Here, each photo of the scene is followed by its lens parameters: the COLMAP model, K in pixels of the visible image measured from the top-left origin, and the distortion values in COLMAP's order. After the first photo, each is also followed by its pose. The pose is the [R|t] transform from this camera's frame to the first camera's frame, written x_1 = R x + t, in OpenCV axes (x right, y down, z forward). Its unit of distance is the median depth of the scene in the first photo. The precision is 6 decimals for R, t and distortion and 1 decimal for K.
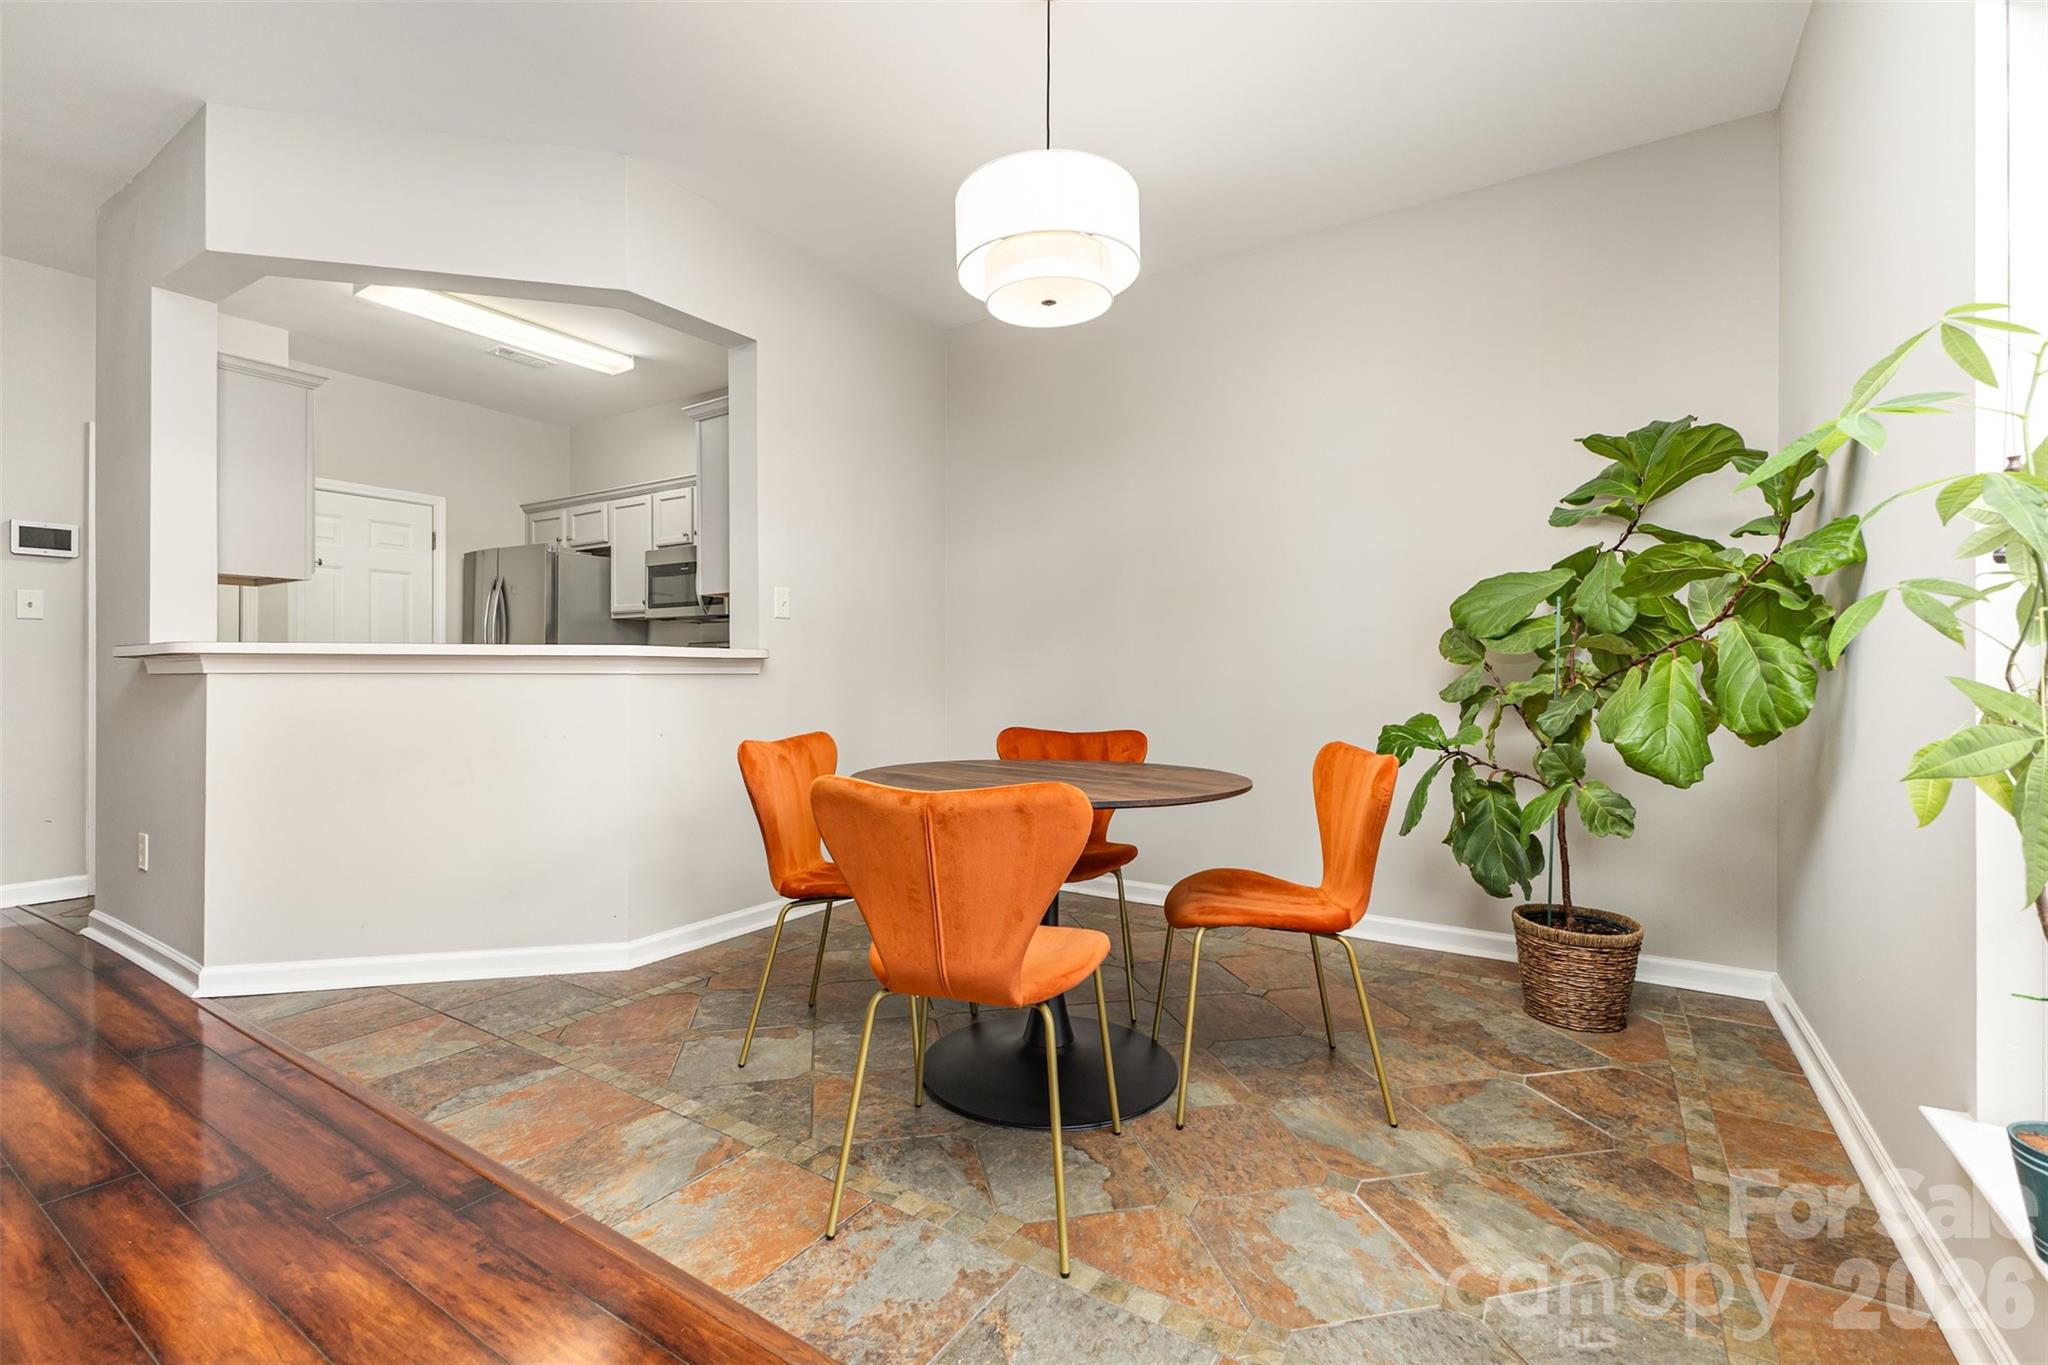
lens RADIAL K [[895.7, 0, 1028.2], [0, 895.7, 667.1], [0, 0, 1]] dist [0.008668, -0.000018]
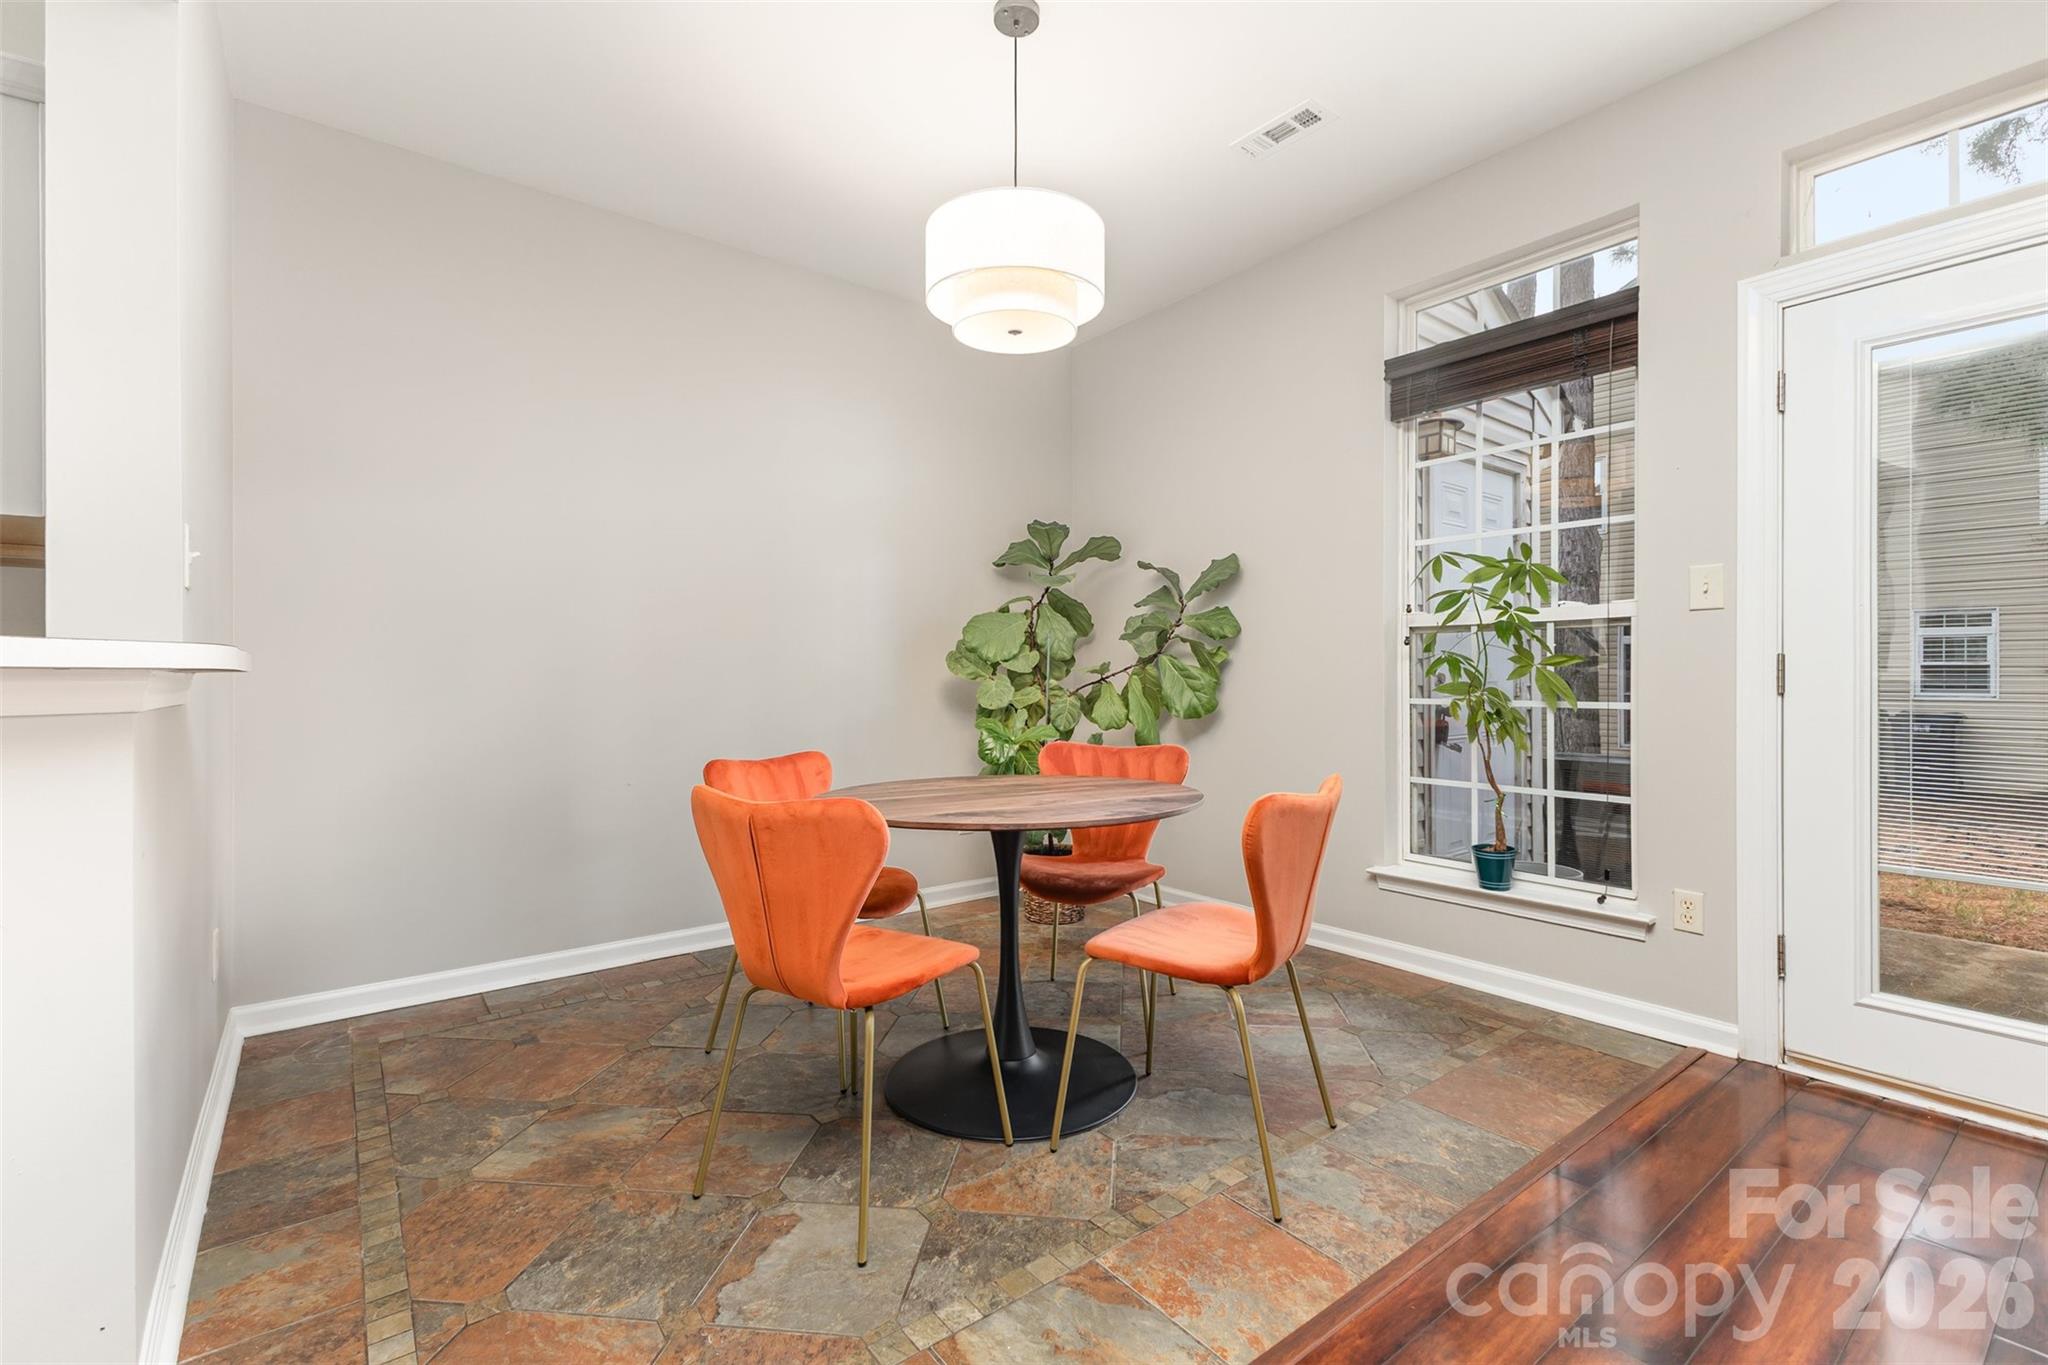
lens RADIAL K [[891.3, 0, 1024.7], [0, 891.3, 673.1], [0, 0, 1]] dist [0.006548, -0.000306]
pose [[0.336492, 0.001217, 0.941686, -0.598930], [-0.000791, 0.999999, -0.001010, -0.009863], [-0.941686, -0.000405, 0.336493, 0.415073]]
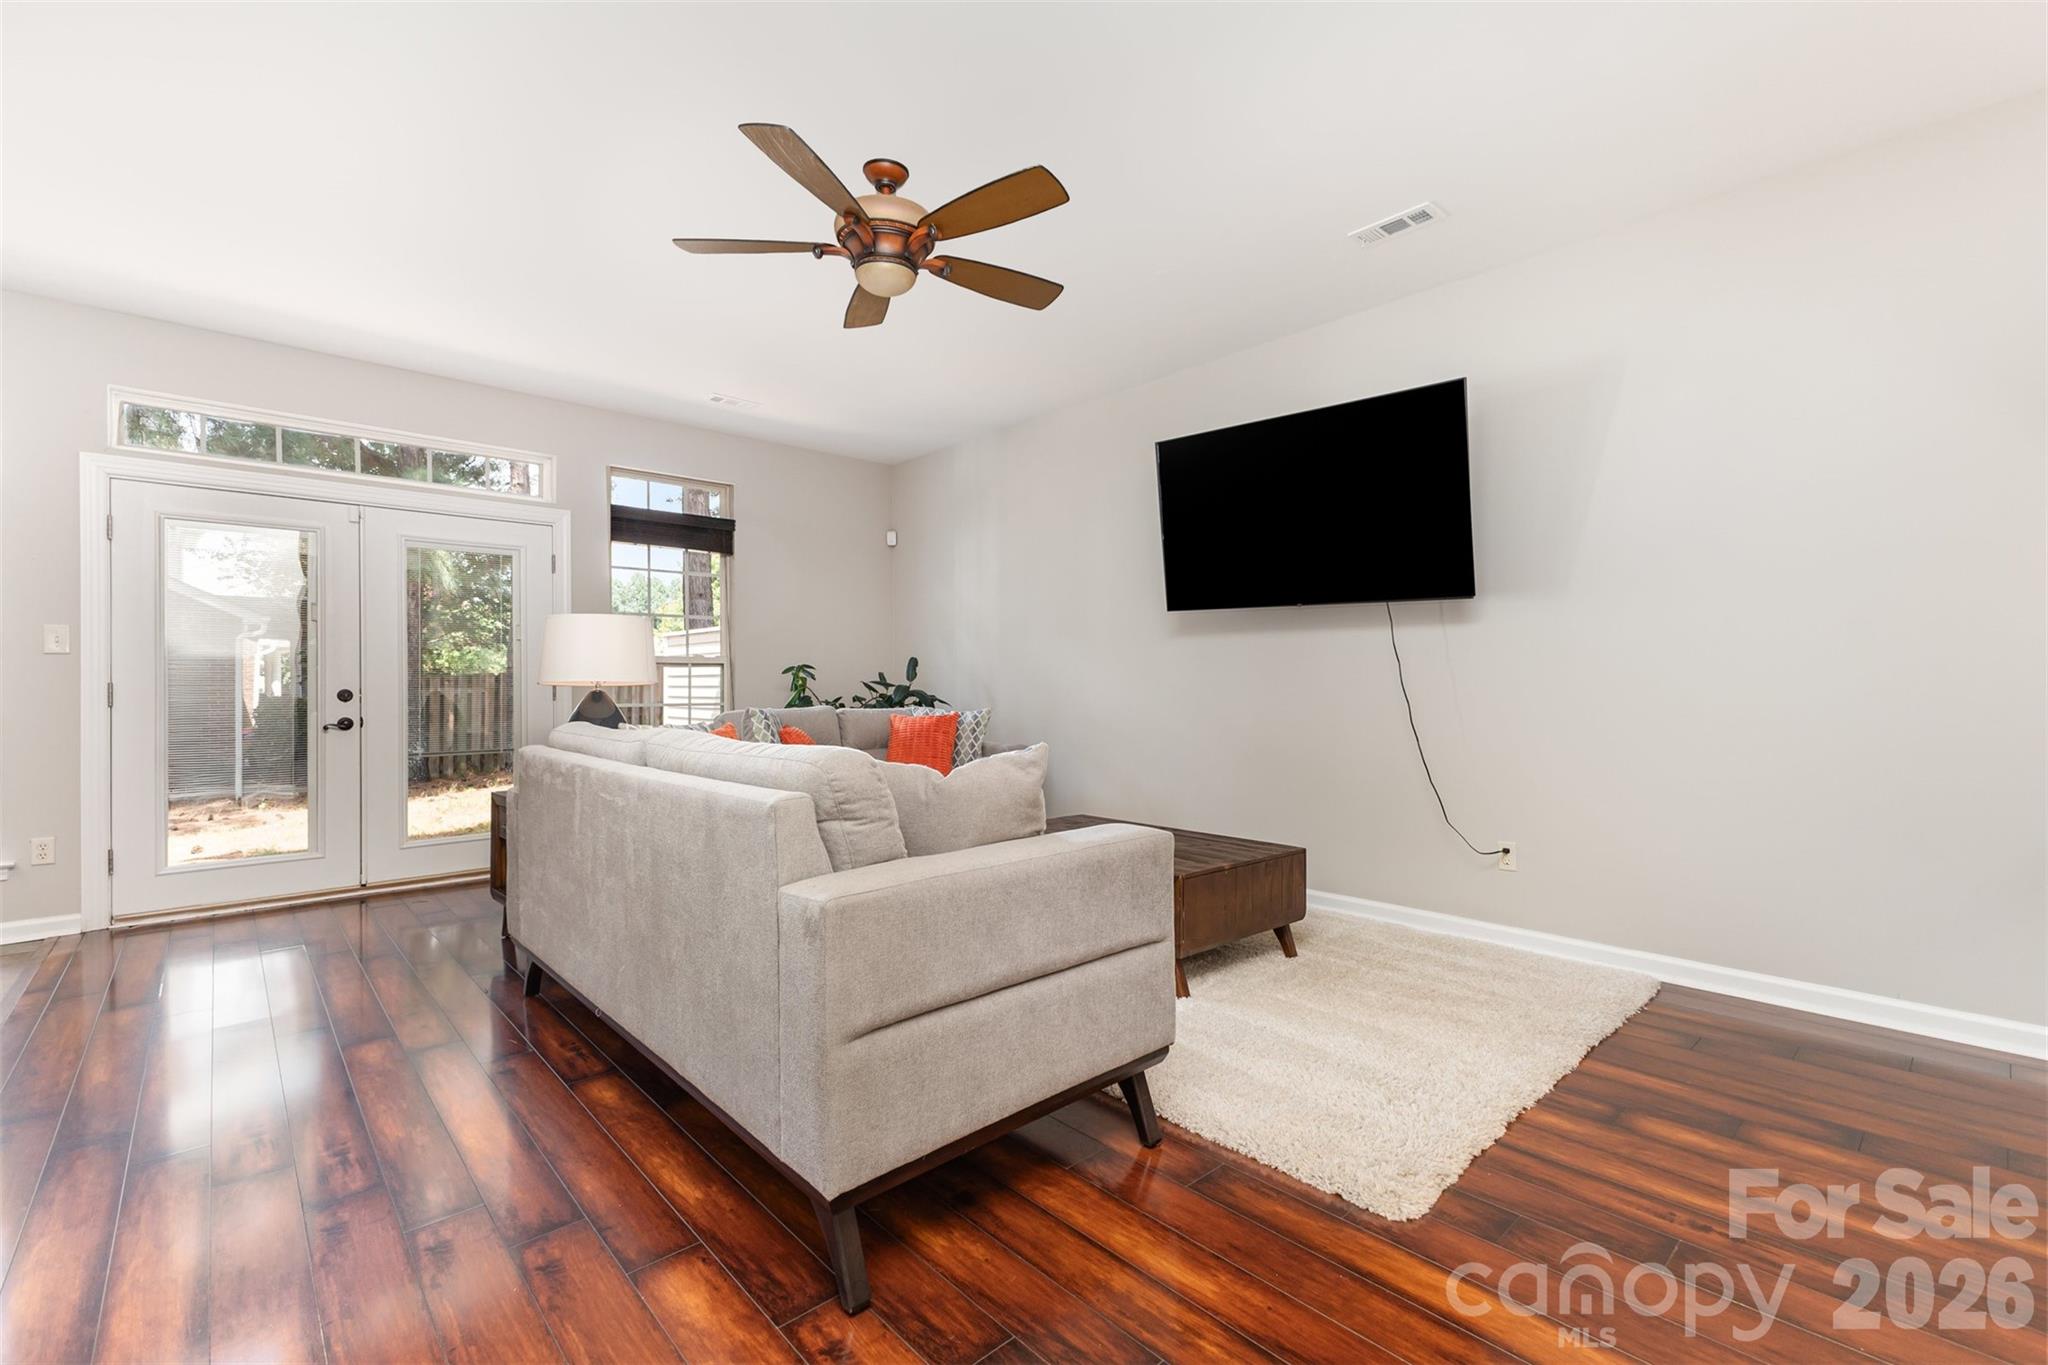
lens RADIAL K [[884.0, 0, 1024.0], [0, 884.0, 682.5], [0, 0, 1]] dist [0.006162, -0.000606]
pose [[-0.966357, 0.003338, 0.257181, -1.196952], [0.002199, 0.999986, -0.004713, -0.018949], [-0.257194, -0.003989, -0.966352, 0.909200]]
